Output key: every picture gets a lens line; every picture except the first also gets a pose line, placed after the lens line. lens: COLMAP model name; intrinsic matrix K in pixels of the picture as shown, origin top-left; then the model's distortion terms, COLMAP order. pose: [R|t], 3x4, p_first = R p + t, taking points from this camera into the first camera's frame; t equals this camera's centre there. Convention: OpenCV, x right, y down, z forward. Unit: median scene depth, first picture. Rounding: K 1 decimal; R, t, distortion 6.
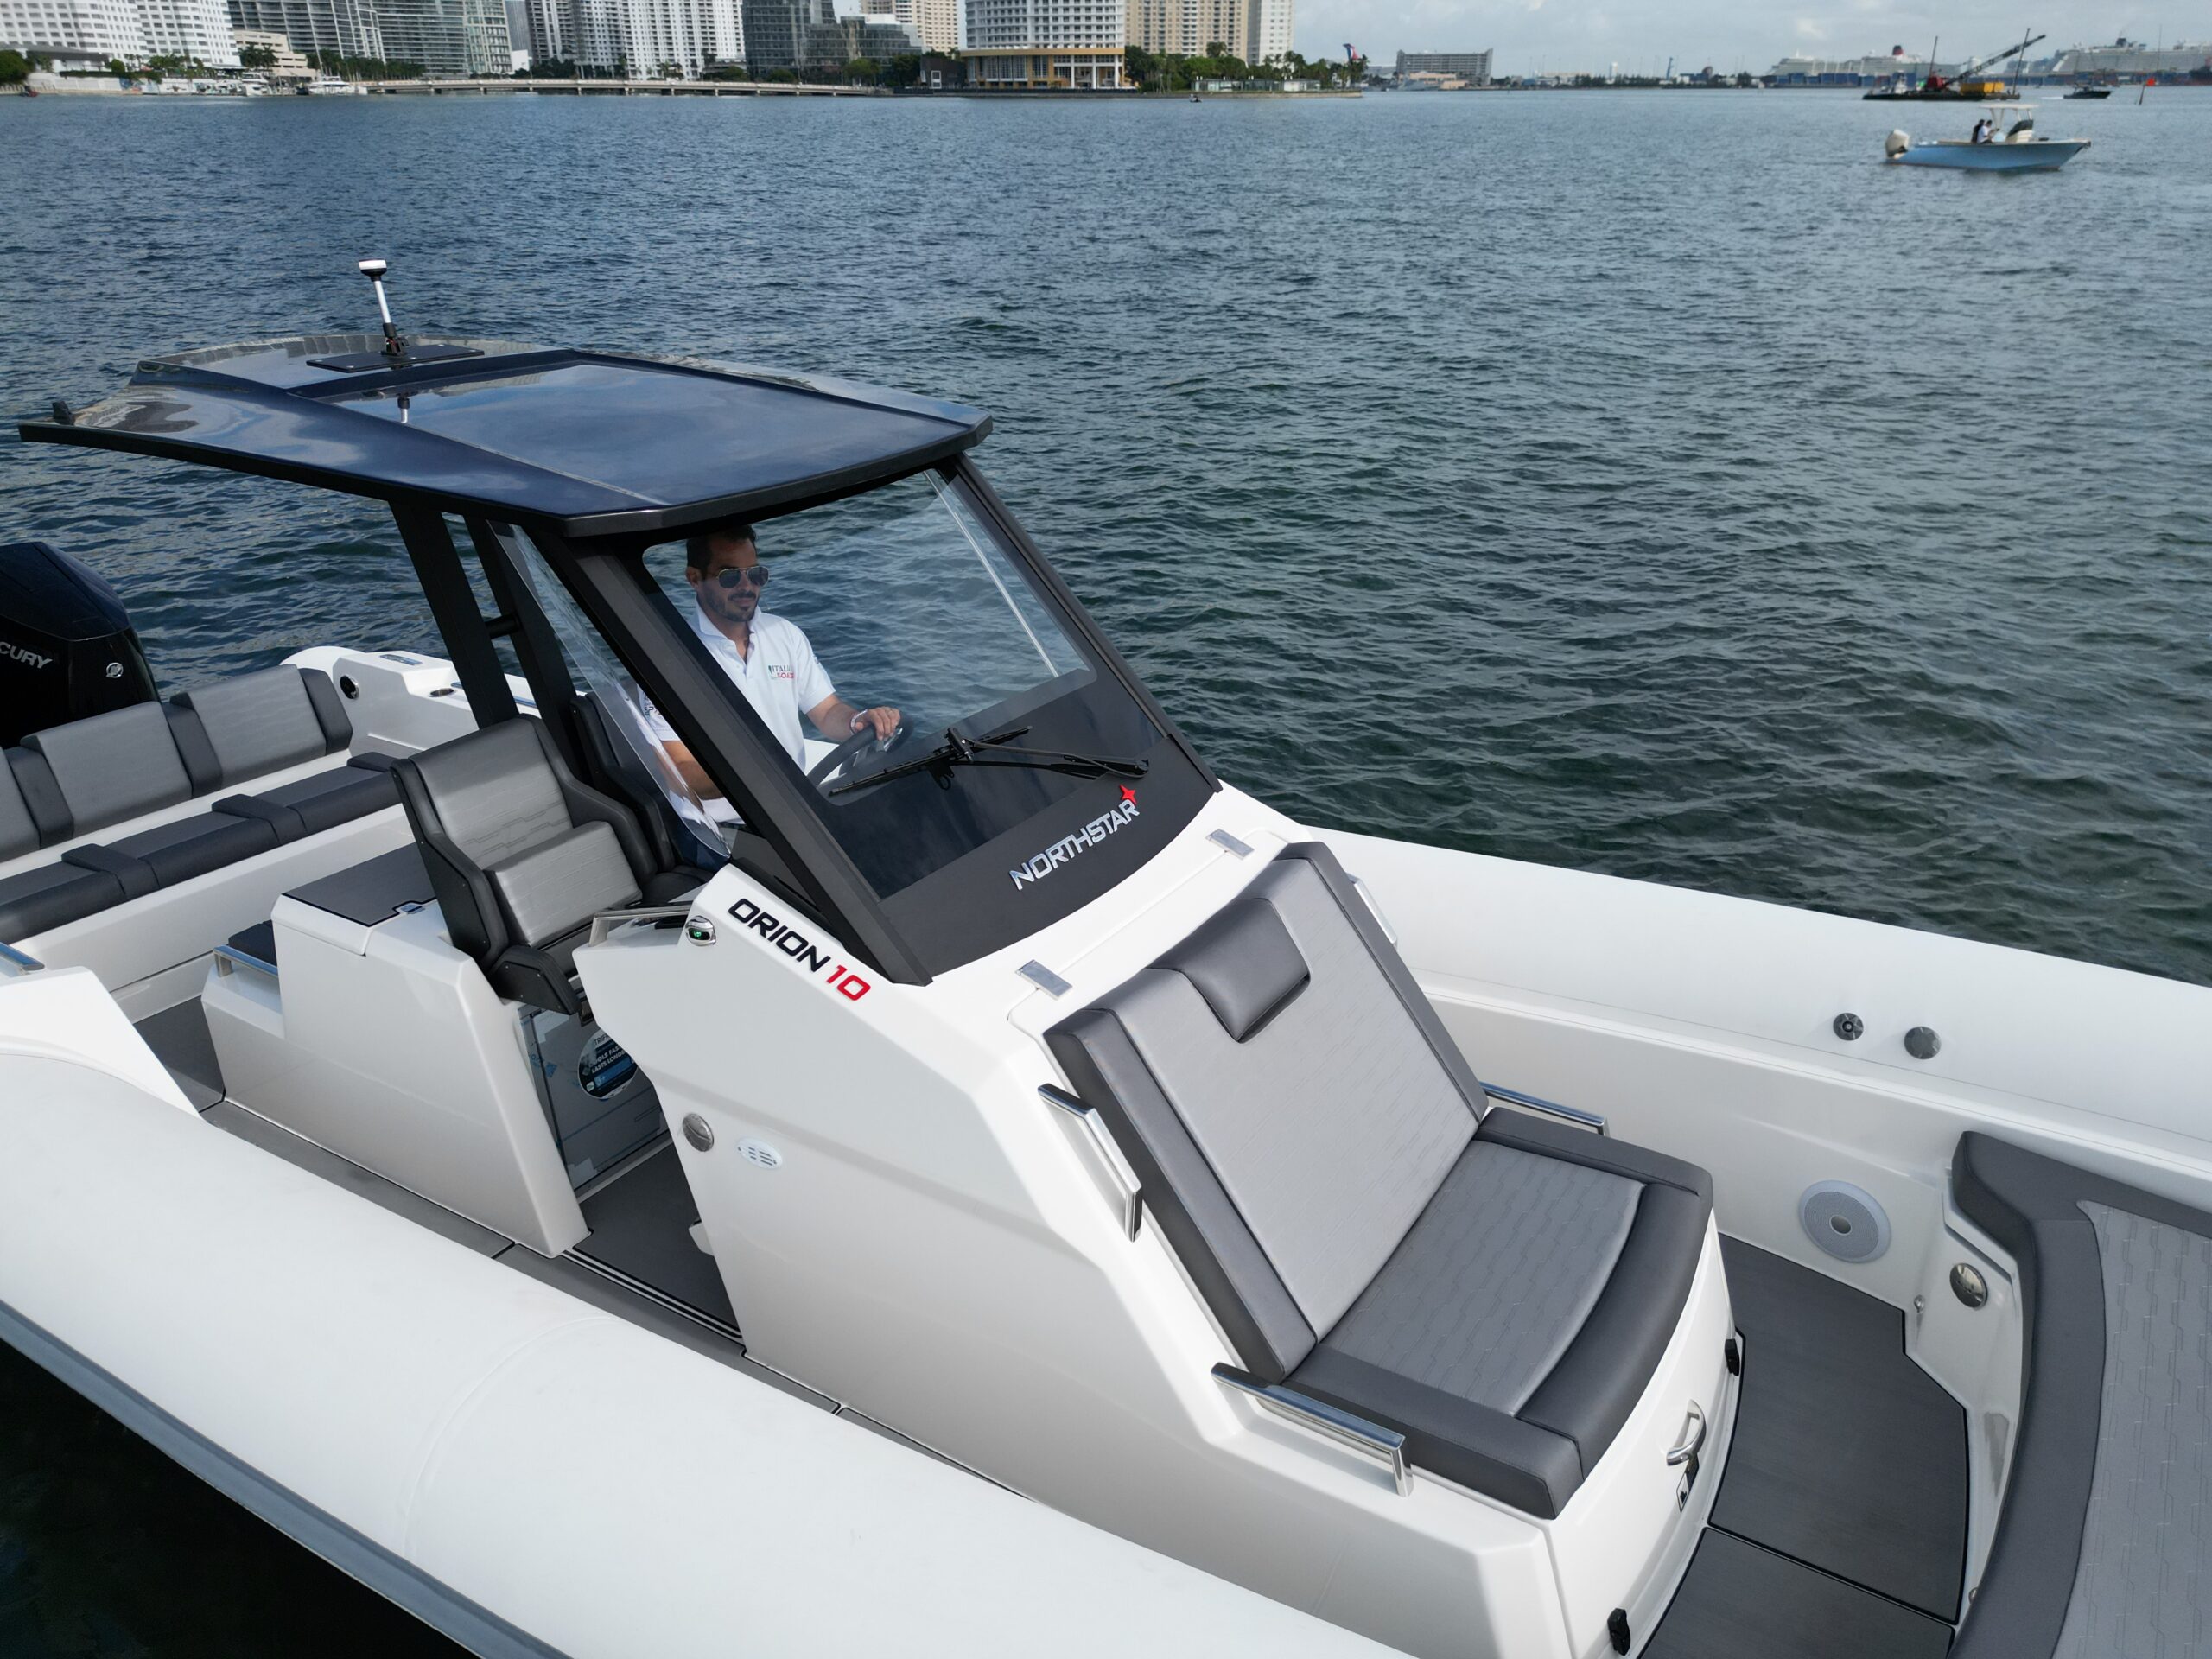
lens RADIAL K [[1510.1, 0, 1014.7], [0, 1510.1, 799.2], [0, 0, 1]] dist [0.005423, -0.010115]
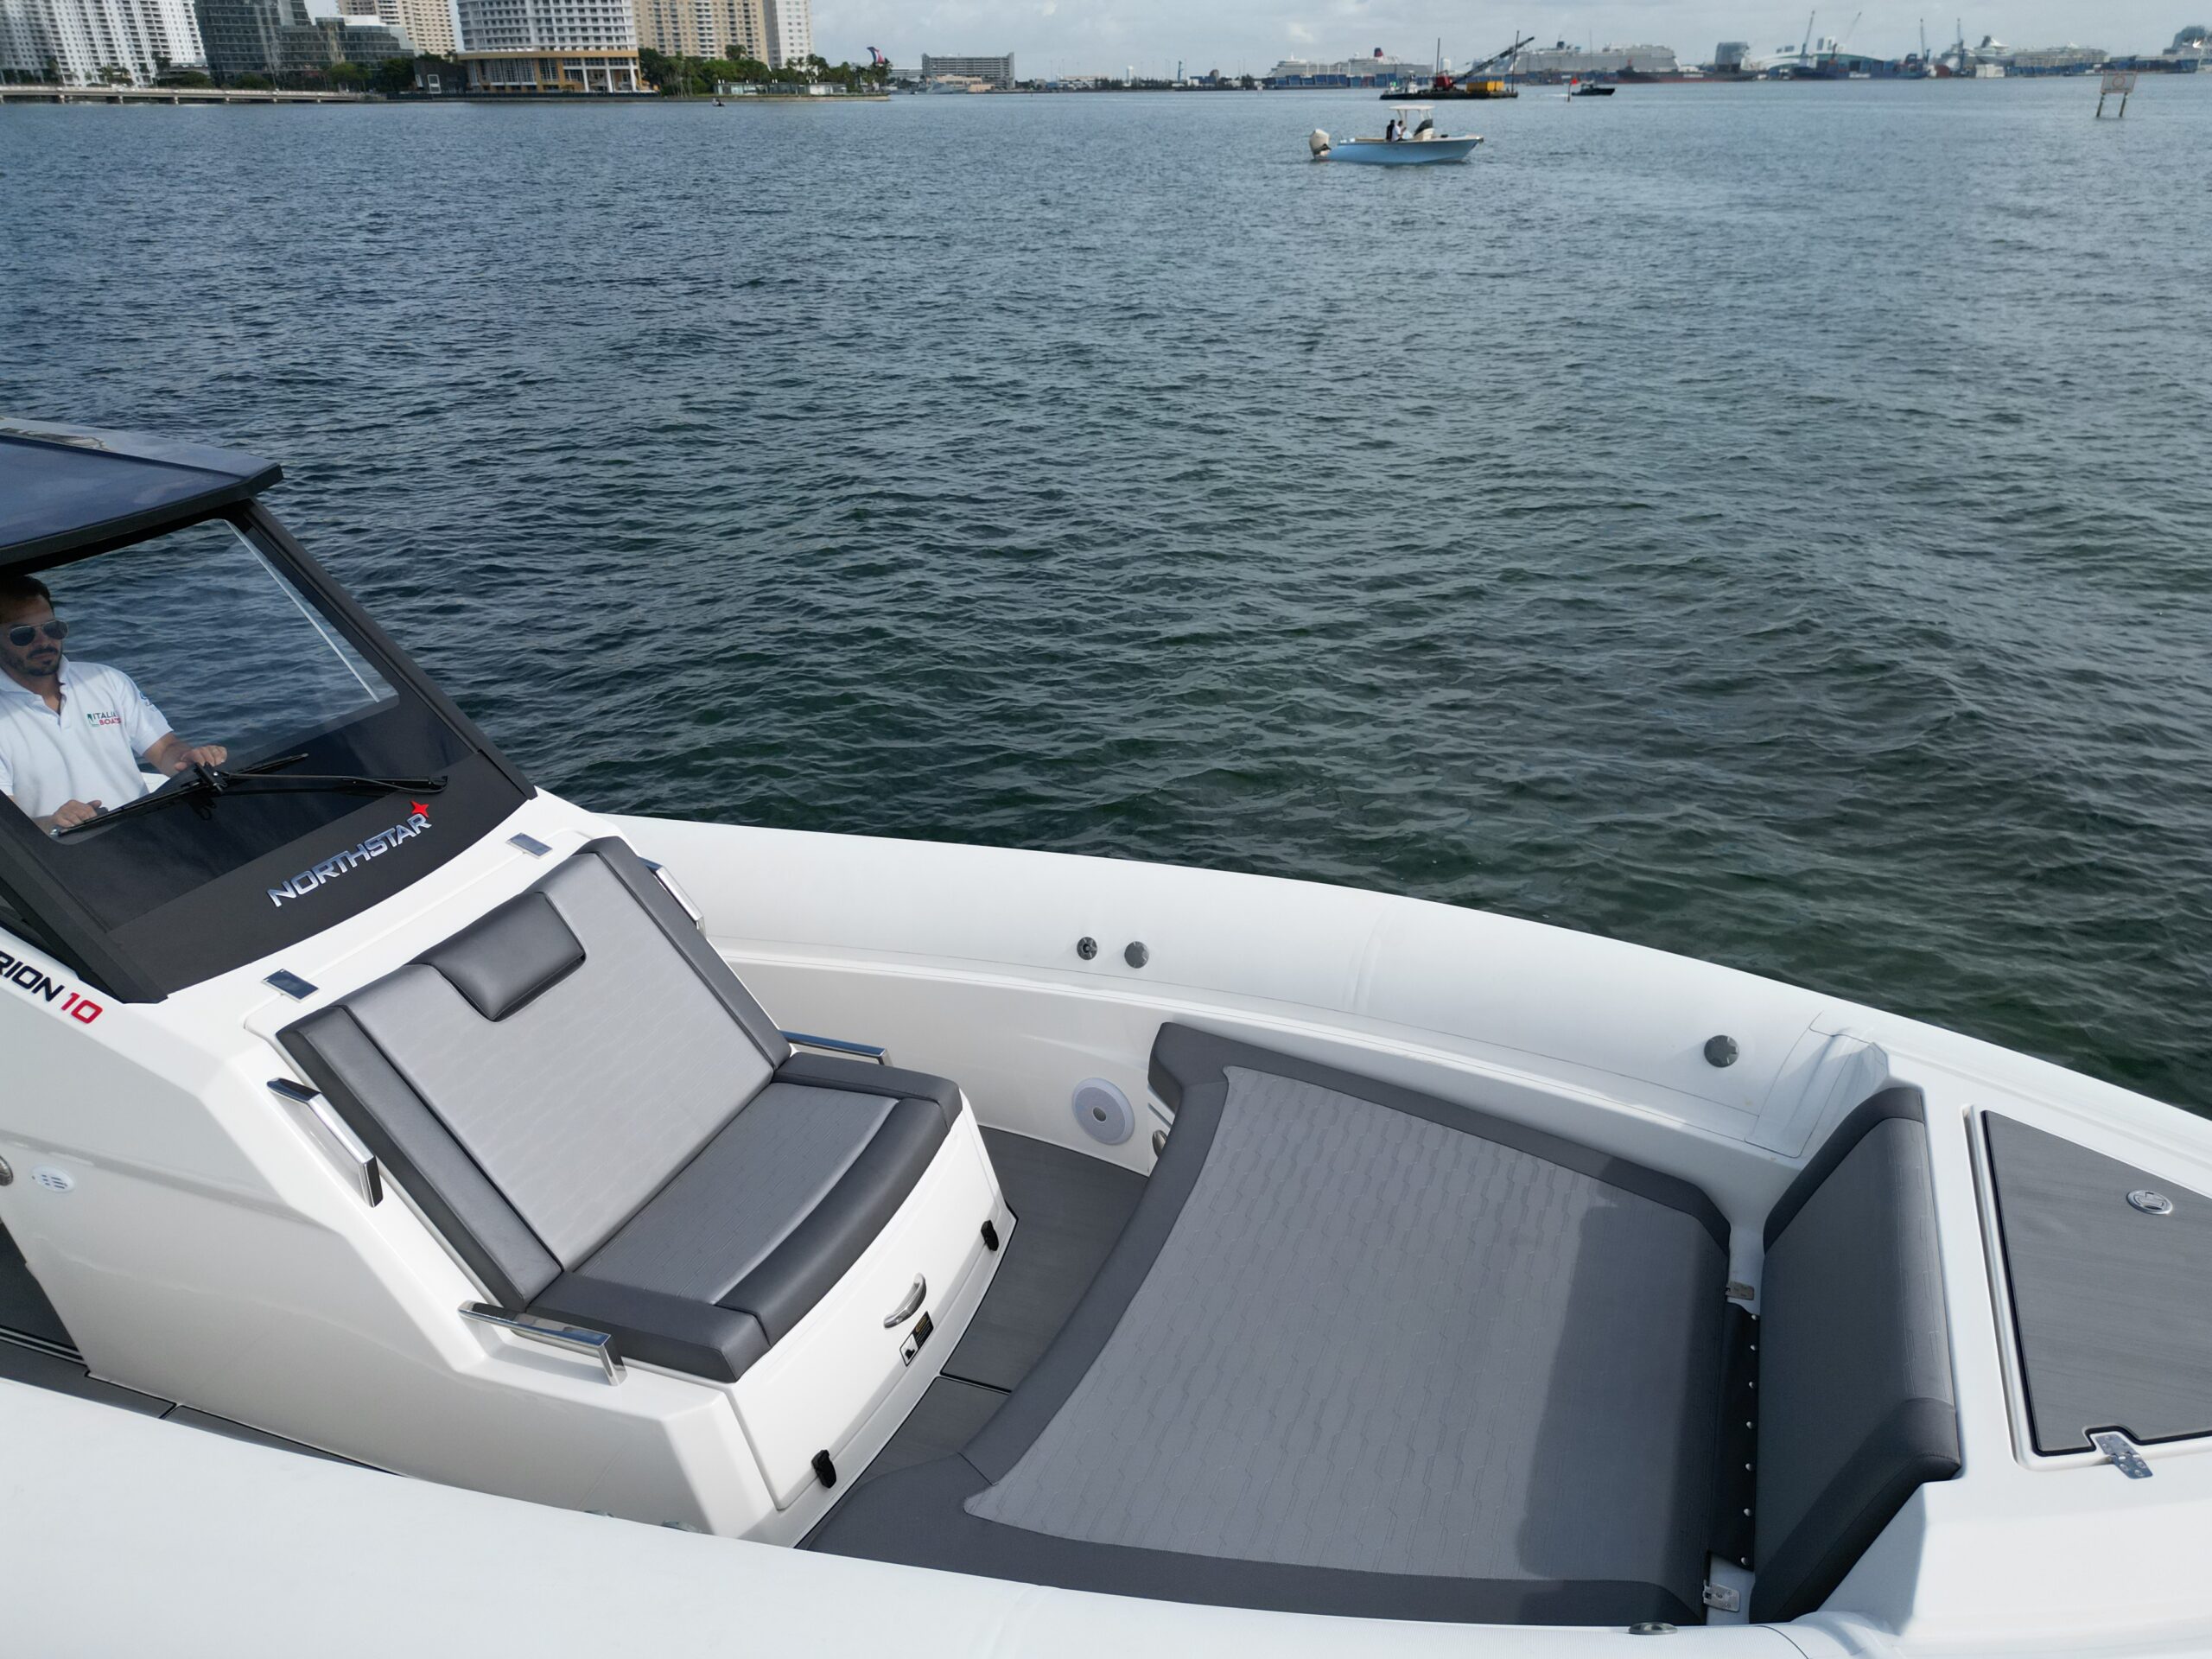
lens RADIAL K [[1564.2, 0, 1108.3], [0, 1564.2, 826.4], [0, 0, 1]] dist [0.084209, -0.088004]
pose [[0.977782, -0.092220, 0.188251, 0.133666], [0.089271, 0.995716, 0.024107, 0.010097], [-0.189668, -0.006766, 0.981825, -0.084938]]
